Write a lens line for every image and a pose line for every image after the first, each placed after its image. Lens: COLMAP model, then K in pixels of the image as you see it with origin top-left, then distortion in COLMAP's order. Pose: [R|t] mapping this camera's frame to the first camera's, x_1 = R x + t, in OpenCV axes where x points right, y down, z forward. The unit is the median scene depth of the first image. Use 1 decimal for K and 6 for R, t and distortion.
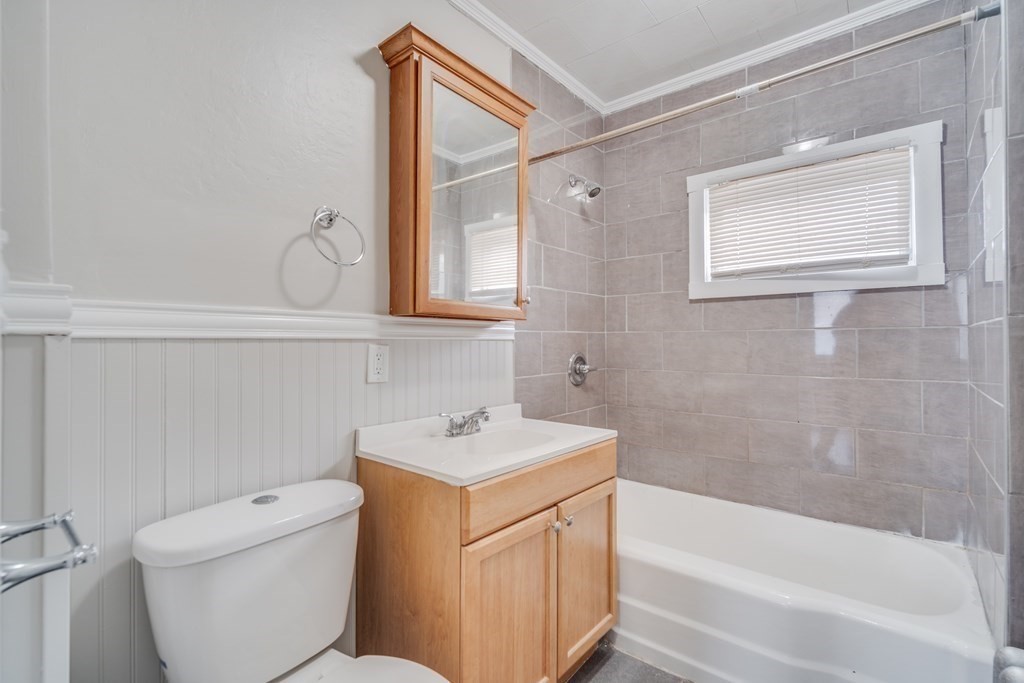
lens RADIAL K [[451.8, 0, 514.0], [0, 451.8, 338.4], [0, 0, 1]] dist [-0.000071, -0.000953]
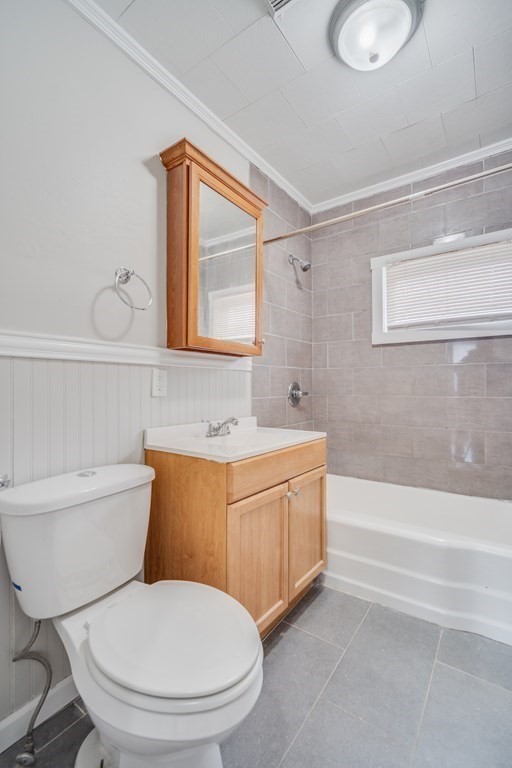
lens RADIAL K [[338.9, 0, 255.3], [0, 338.9, 386.3], [0, 0, 1]] dist [-0.000071, -0.000953]
pose [[0.997630, 0.000009, 0.068808, -0.068761], [-0.000108, 0.999999, 0.001437, 0.056453], [-0.068808, -0.001441, 0.997629, -0.051285]]
